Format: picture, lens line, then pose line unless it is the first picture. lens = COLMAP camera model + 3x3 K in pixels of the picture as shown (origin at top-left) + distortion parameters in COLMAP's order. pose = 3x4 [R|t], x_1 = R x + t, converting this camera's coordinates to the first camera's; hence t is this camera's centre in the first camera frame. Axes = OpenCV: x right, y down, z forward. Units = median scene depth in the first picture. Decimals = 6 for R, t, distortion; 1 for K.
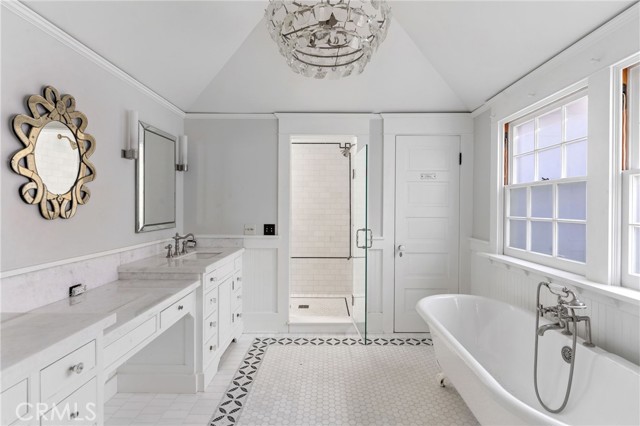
lens RADIAL K [[311.3, 0, 320.1], [0, 311.3, 208.7], [0, 0, 1]] dist [-0.005360, -0.001526]
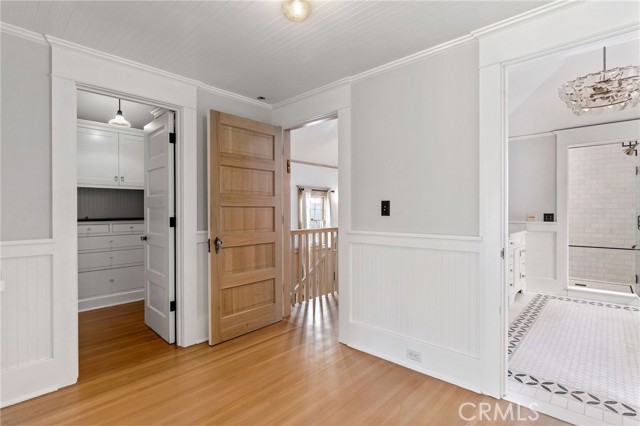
lens RADIAL K [[311.3, 0, 318.8], [0, 311.3, 210.8], [0, 0, 1]] dist [-0.005360, -0.001526]
pose [[0.742672, -0.000926, -0.669655, -0.002330], [-0.003194, 0.999983, -0.004925, 0.046773], [0.669648, 0.005797, 0.742656, -0.649218]]
